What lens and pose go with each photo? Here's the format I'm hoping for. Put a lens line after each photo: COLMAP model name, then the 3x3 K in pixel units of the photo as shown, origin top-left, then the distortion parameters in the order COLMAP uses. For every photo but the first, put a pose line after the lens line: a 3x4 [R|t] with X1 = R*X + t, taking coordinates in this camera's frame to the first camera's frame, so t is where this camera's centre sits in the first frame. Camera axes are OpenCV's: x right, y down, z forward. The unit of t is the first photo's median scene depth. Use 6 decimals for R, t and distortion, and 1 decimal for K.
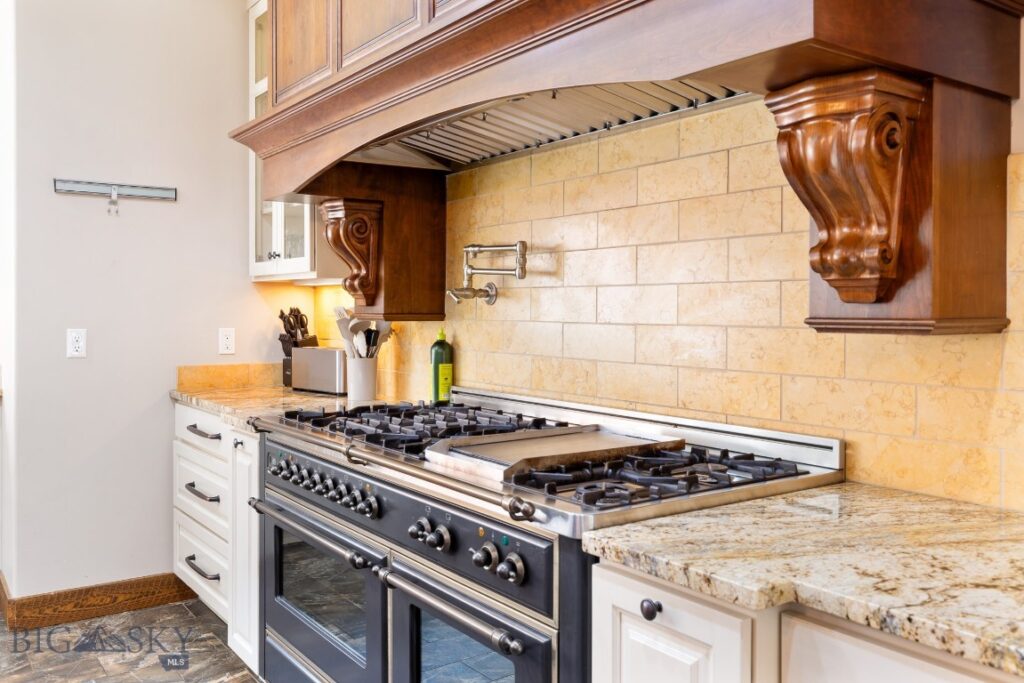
lens RADIAL K [[864.7, 0, 507.9], [0, 864.7, 330.3], [0, 0, 1]] dist [-0.002449, 0.000411]
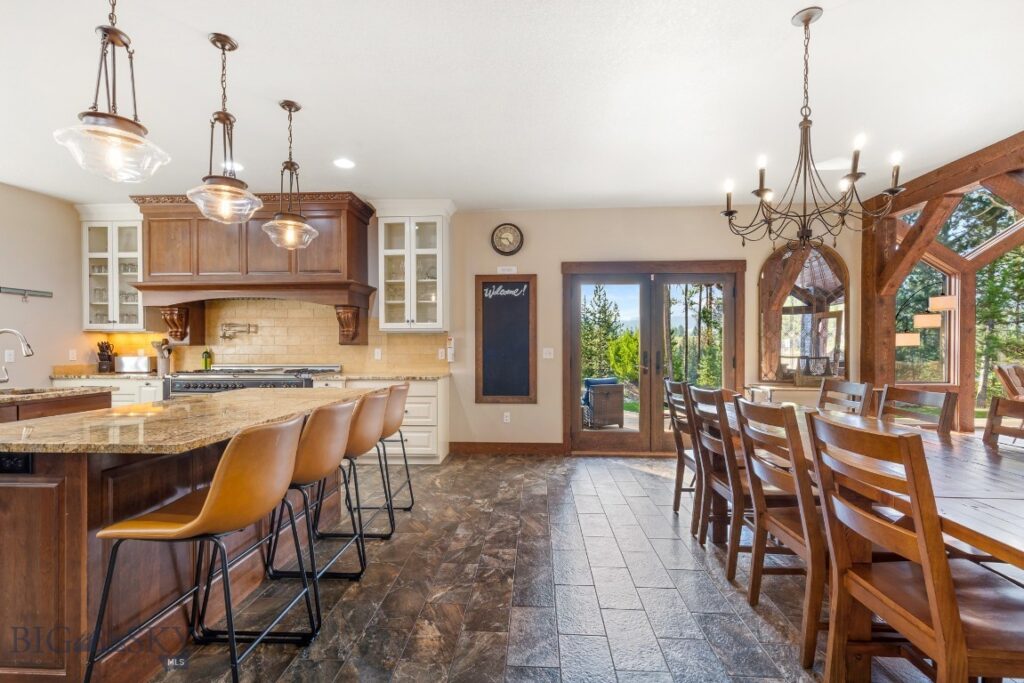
lens RADIAL K [[471.2, 0, 509.5], [0, 471.2, 348.4], [0, 0, 1]] dist [0.003800, 0.001495]
pose [[0.618242, -0.012842, 0.785883, -0.900085], [0.021052, 0.999778, -0.000224, 0.029424], [-0.785706, 0.016683, 0.618376, -1.175030]]
